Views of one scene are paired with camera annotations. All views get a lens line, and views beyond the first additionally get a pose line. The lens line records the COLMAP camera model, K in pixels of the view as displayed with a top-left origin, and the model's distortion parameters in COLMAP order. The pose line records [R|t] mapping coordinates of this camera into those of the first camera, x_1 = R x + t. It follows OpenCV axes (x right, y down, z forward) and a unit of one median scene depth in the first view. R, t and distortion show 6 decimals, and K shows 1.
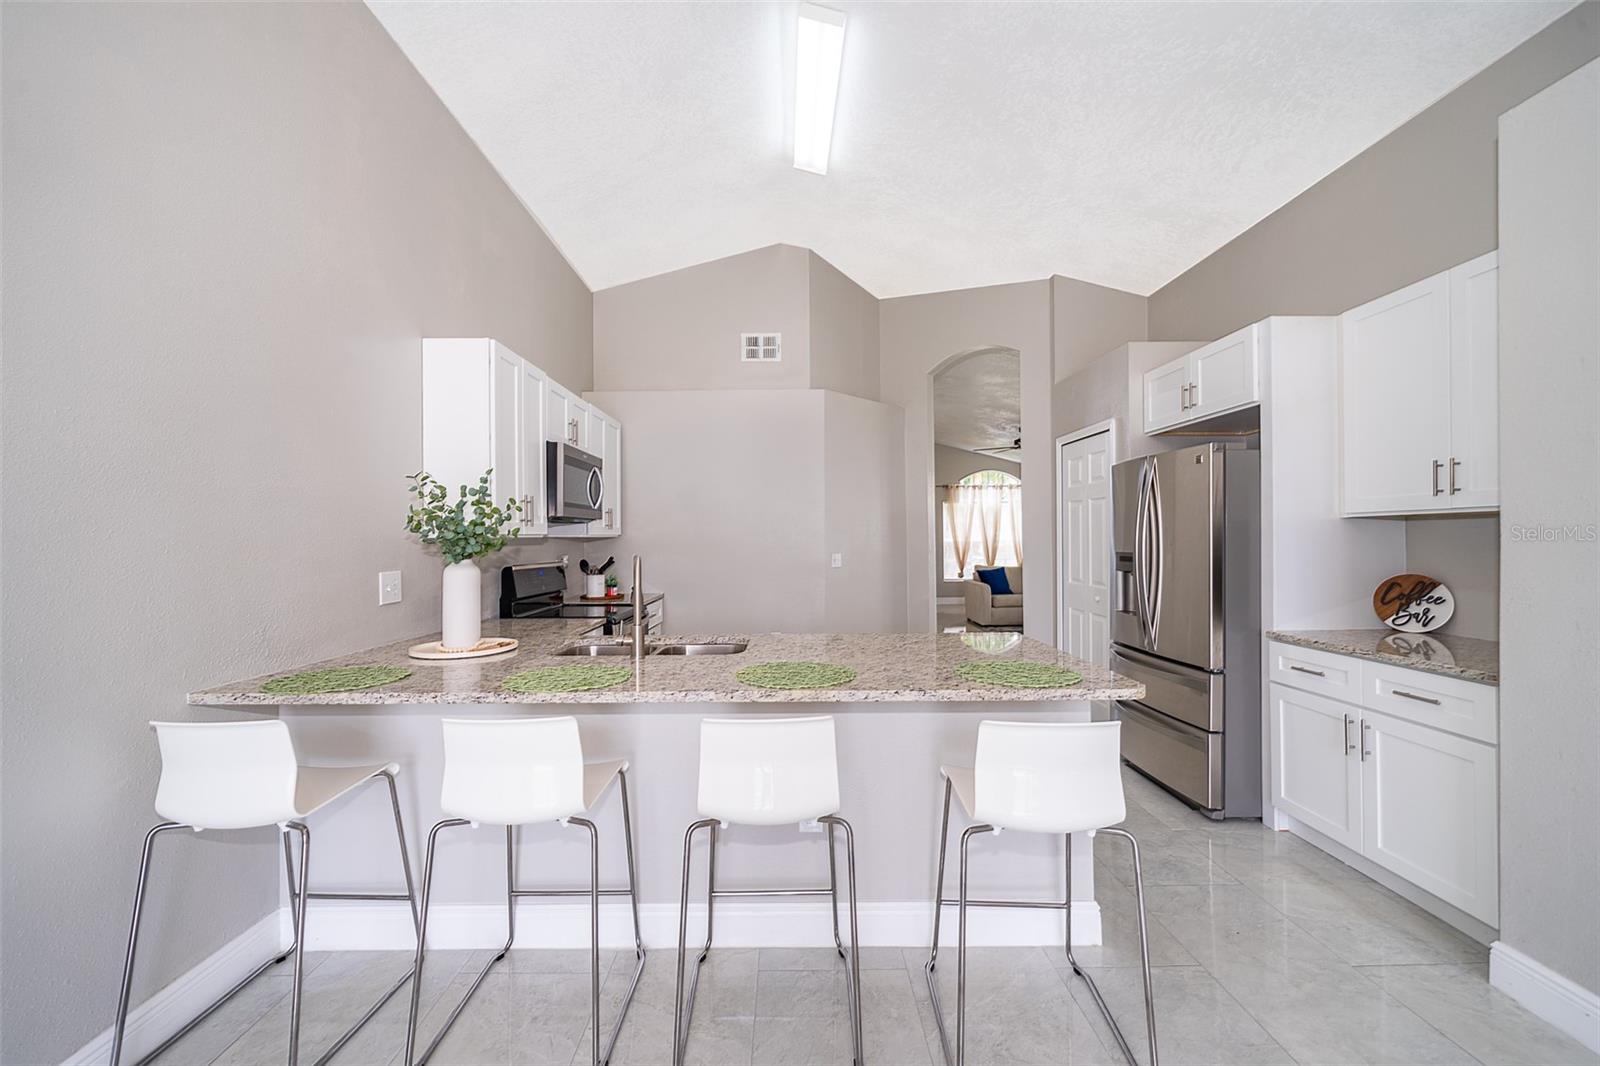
lens RADIAL K [[586.0, 0, 800.0], [0, 586.0, 533.0], [0, 0, 1]] dist [-0.001012, -0.000109]
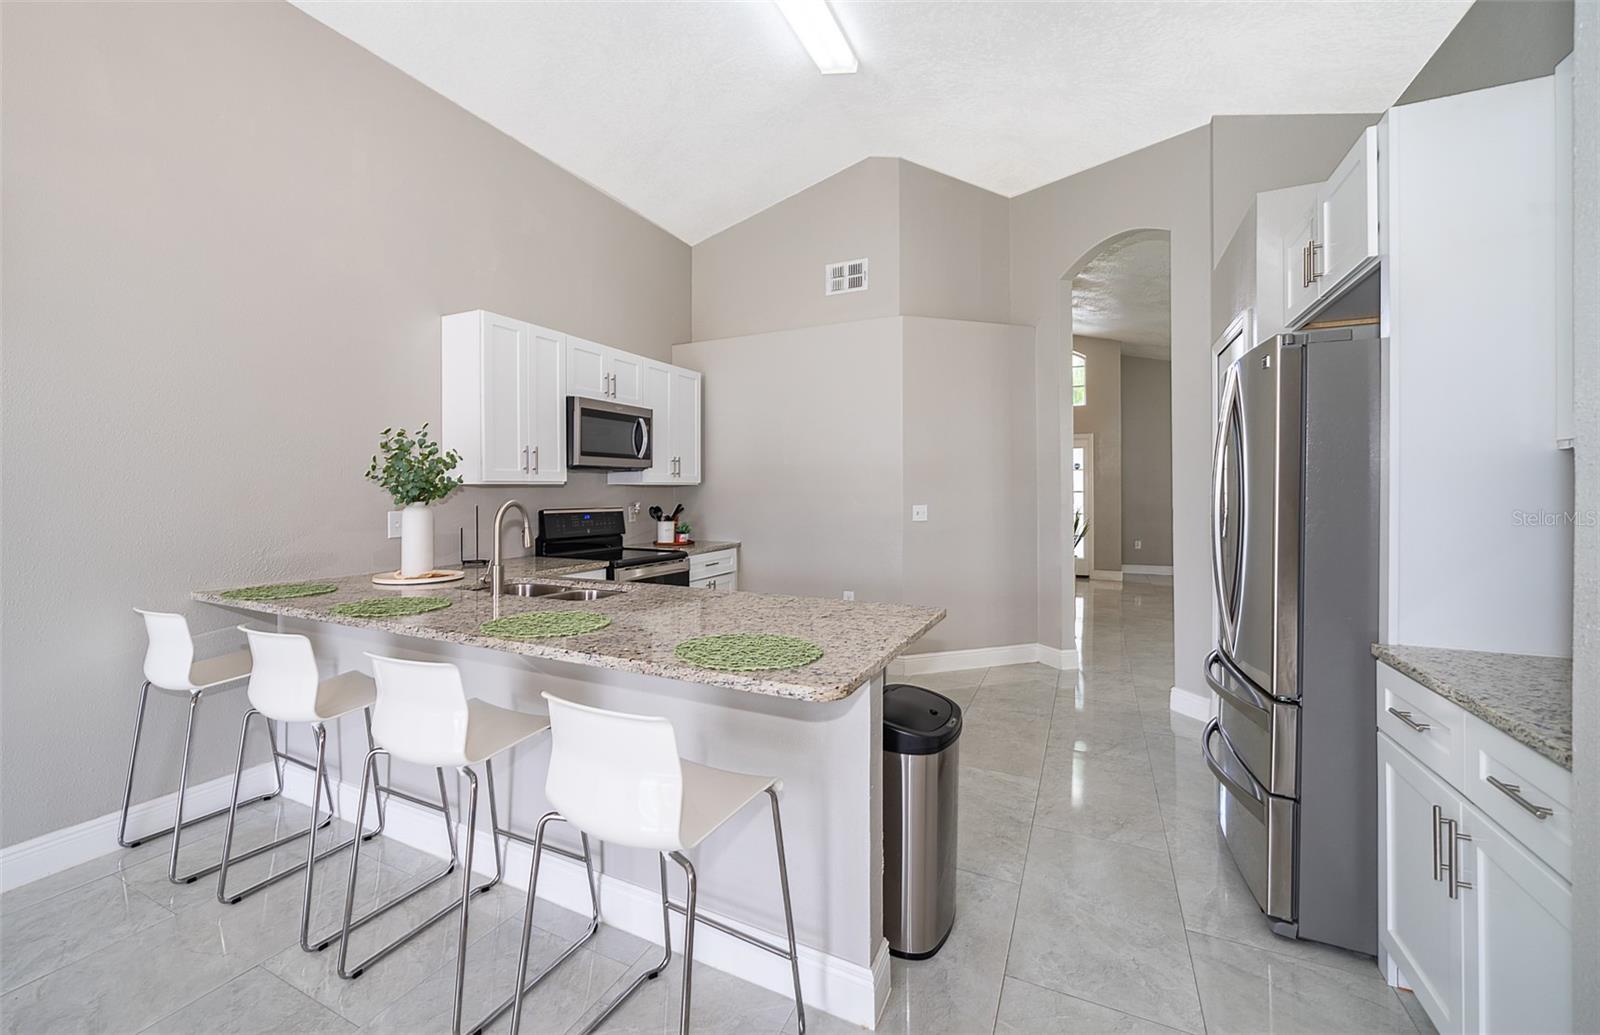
lens RADIAL K [[626.3, 0, 799.8], [0, 626.3, 484.0], [0, 0, 1]] dist [-0.000238, 0.000262]
pose [[0.897120, 0.001340, -0.441786, 0.340948], [-0.000966, 0.999999, 0.001070, 0.003882], [0.441787, -0.000533, 0.897120, 0.107913]]
